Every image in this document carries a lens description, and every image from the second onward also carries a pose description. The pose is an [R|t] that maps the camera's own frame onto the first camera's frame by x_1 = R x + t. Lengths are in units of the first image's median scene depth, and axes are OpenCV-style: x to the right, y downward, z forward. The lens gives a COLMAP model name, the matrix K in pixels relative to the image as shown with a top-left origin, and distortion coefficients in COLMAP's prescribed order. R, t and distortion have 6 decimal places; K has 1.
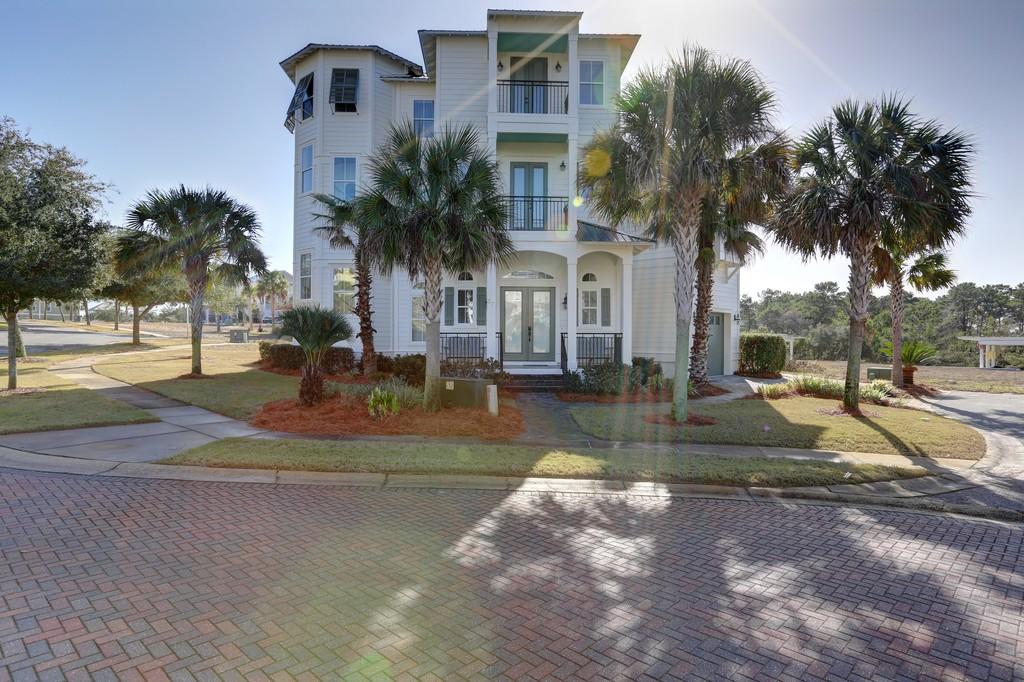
lens RADIAL K [[621.1, 0, 512.4], [0, 621.1, 336.9], [0, 0, 1]] dist [-0.033811, -0.000445]
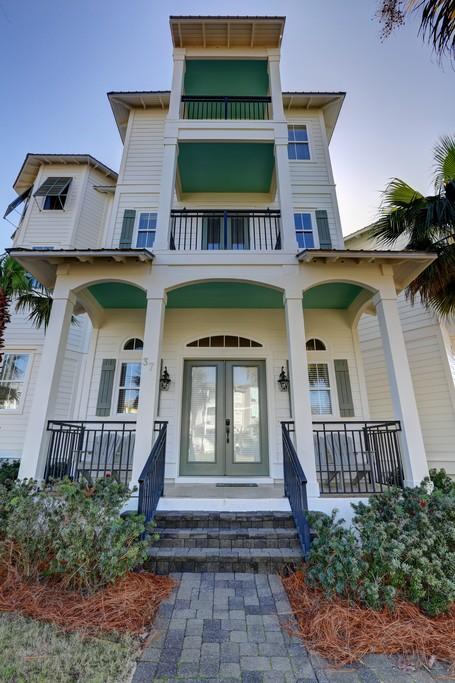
lens RADIAL K [[315.8, 0, 227.5], [0, 315.8, 341.5], [0, 0, 1]] dist [-0.050562, 0.020133]
pose [[0.999313, -0.013738, -0.034421, 0.040820], [0.001507, 0.943062, -0.332615, 0.016467], [0.037031, 0.332334, 0.942434, 0.682494]]
